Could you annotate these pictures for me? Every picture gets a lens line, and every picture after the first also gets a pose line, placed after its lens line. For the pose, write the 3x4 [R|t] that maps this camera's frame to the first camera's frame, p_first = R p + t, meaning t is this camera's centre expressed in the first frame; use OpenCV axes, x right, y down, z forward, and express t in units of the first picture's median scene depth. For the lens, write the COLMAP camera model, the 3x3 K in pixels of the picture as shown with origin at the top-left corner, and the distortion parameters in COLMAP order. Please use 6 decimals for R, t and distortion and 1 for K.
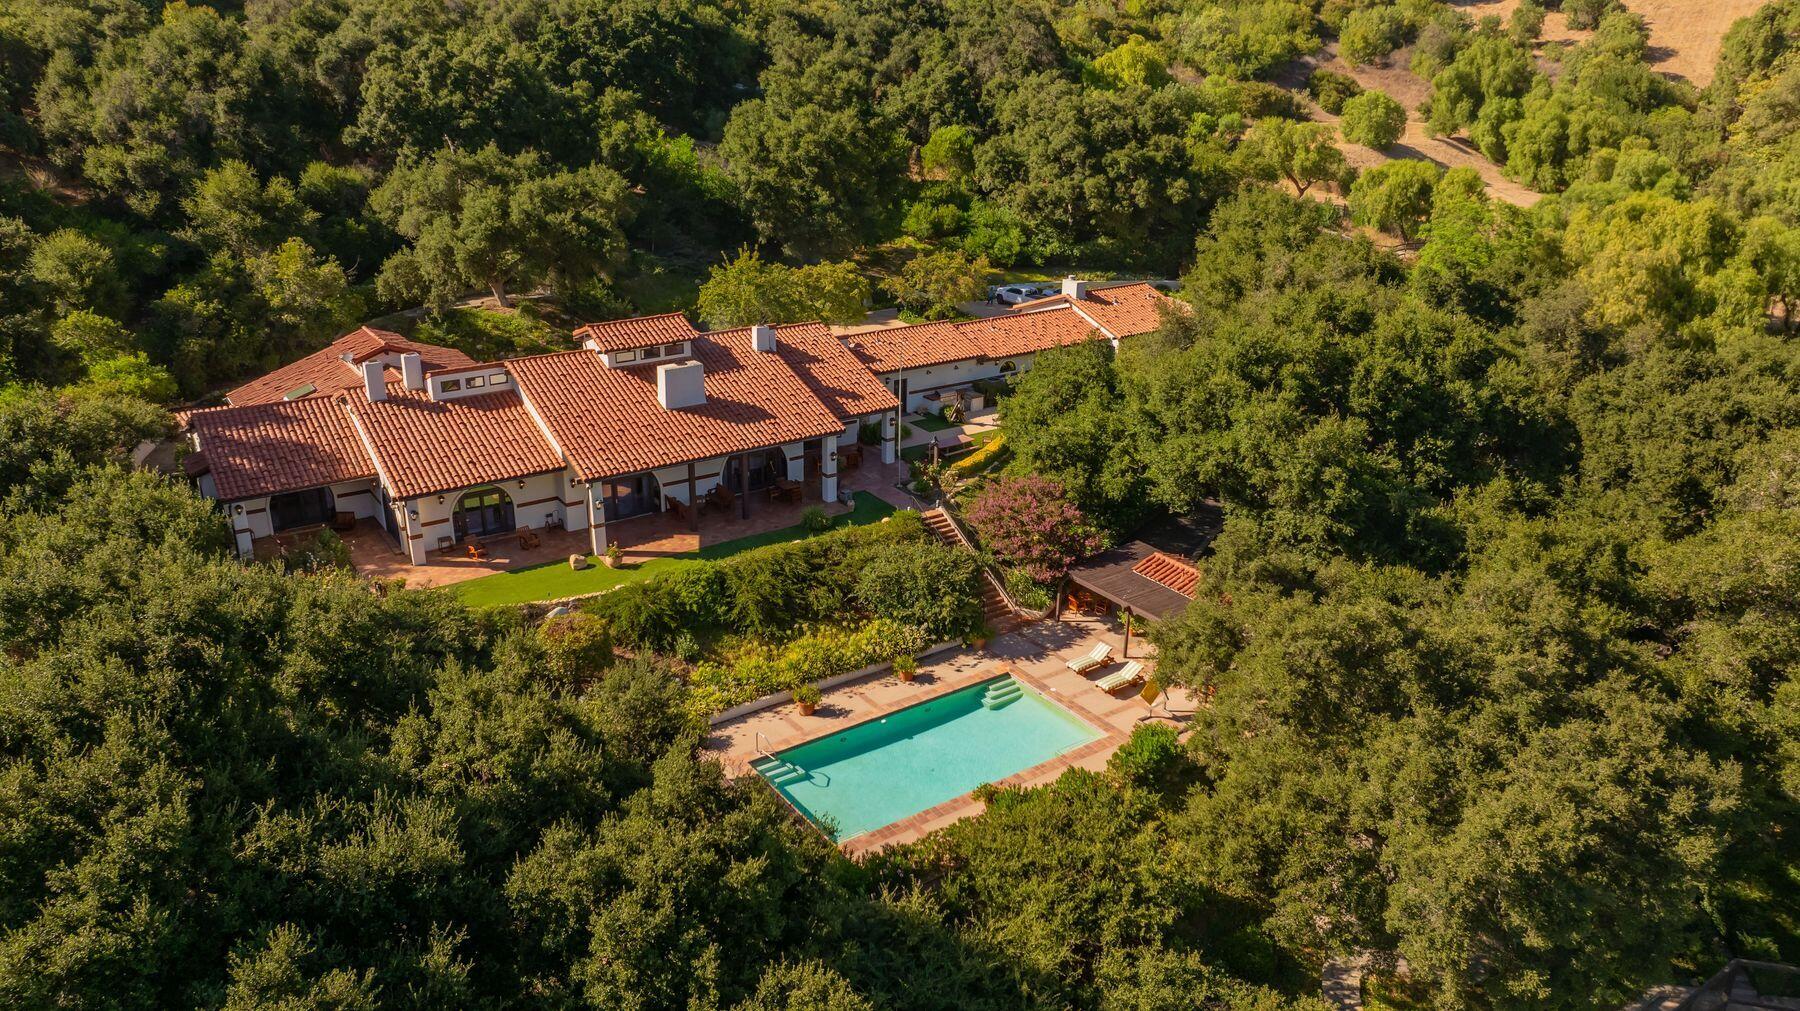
lens RADIAL K [[1273.9, 0, 910.7], [0, 1273.9, 510.8], [0, 0, 1]] dist [-0.047632, 0.056781]
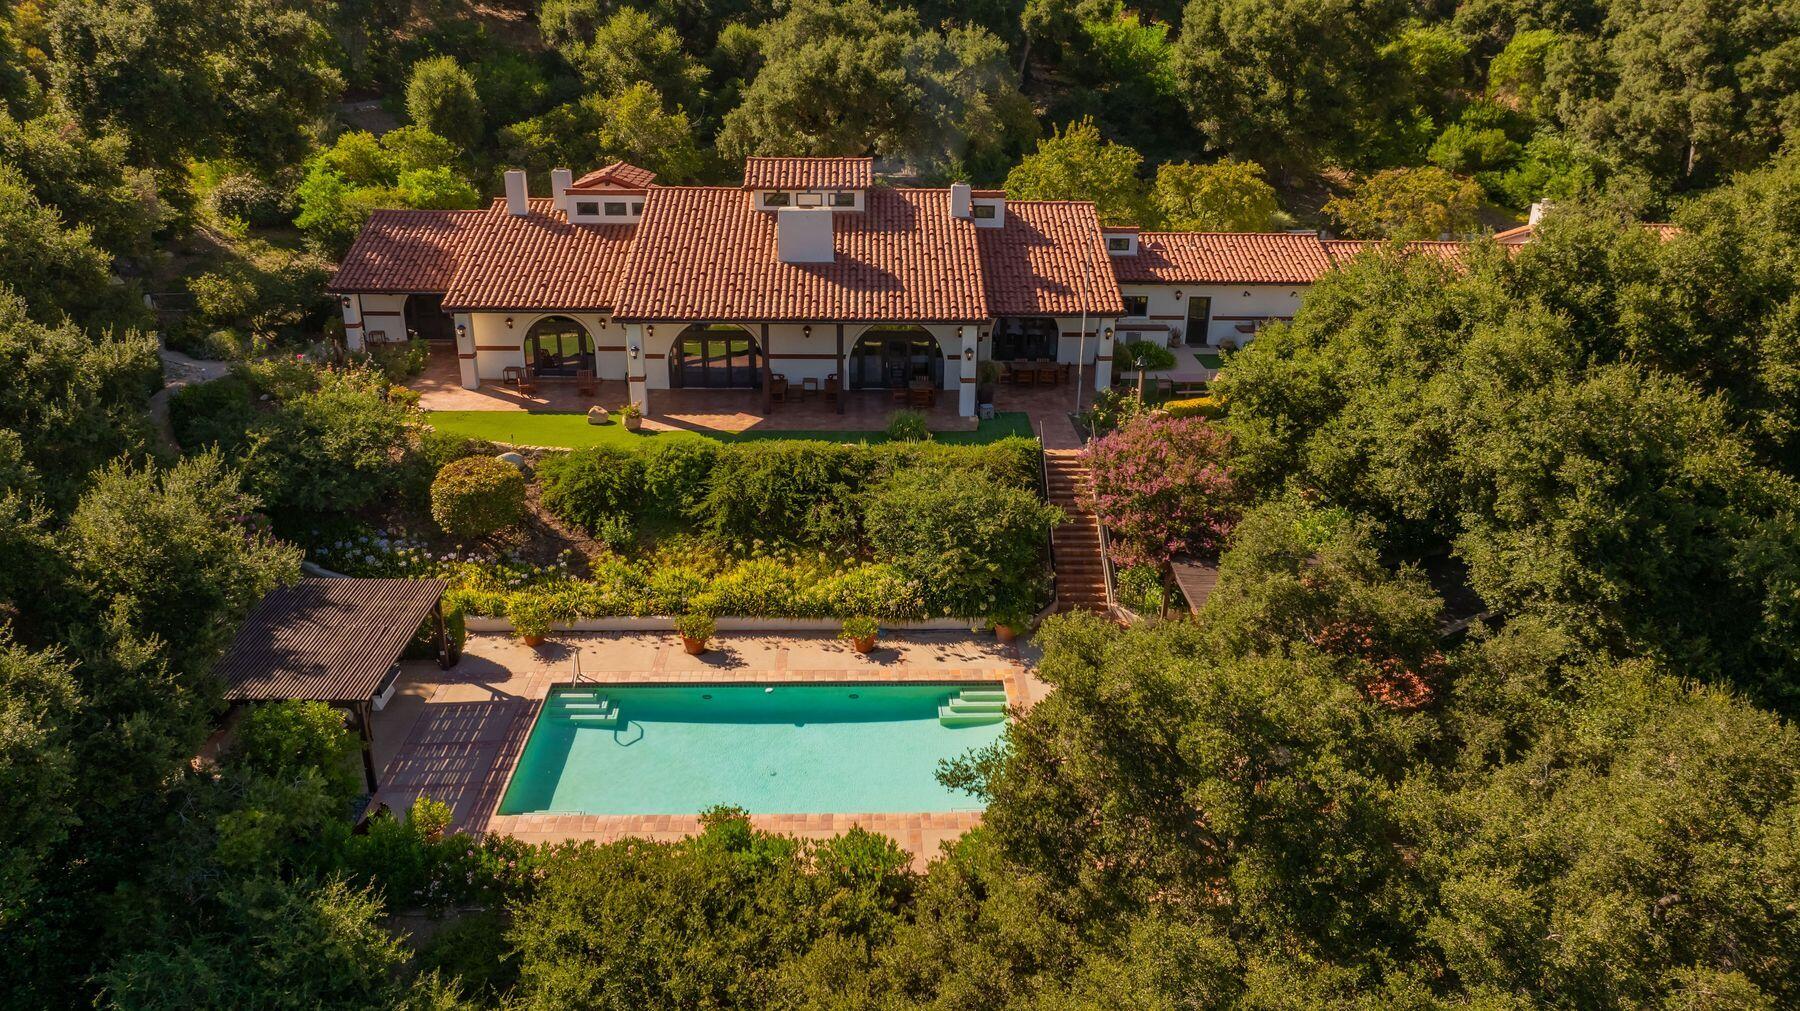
lens RADIAL K [[1273.9, 0, 889.2], [0, 1273.9, 517.2], [0, 0, 1]] dist [-0.047632, 0.056781]
pose [[0.835006, 0.206789, -0.509905, 0.307154], [-0.199939, 0.977379, 0.068956, 0.008890], [0.512630, 0.044371, 0.857462, 0.354407]]
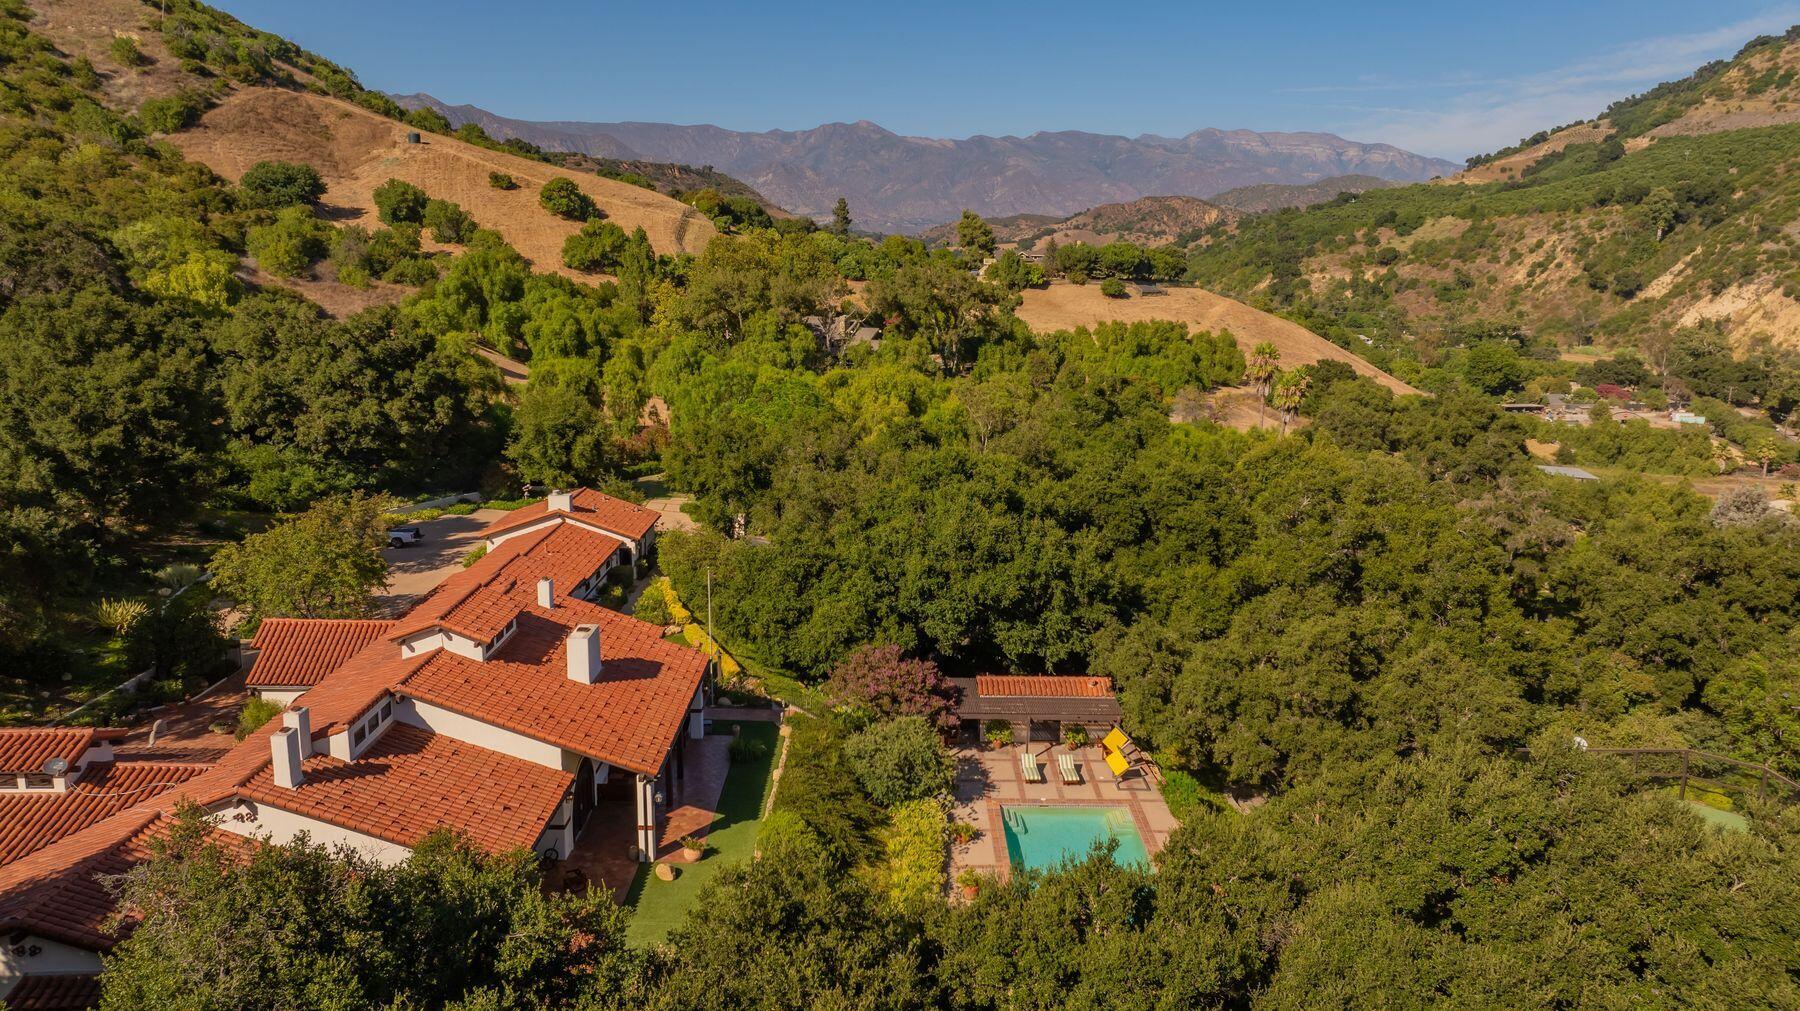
lens RADIAL K [[1273.9, 0, 907.4], [0, 1273.9, 512.3], [0, 0, 1]] dist [-0.047632, 0.056781]
pose [[0.573443, -0.171391, 0.801117, -0.785456], [0.289835, 0.957073, -0.002709, -0.131589], [-0.766263, 0.233745, 0.598502, 0.302402]]
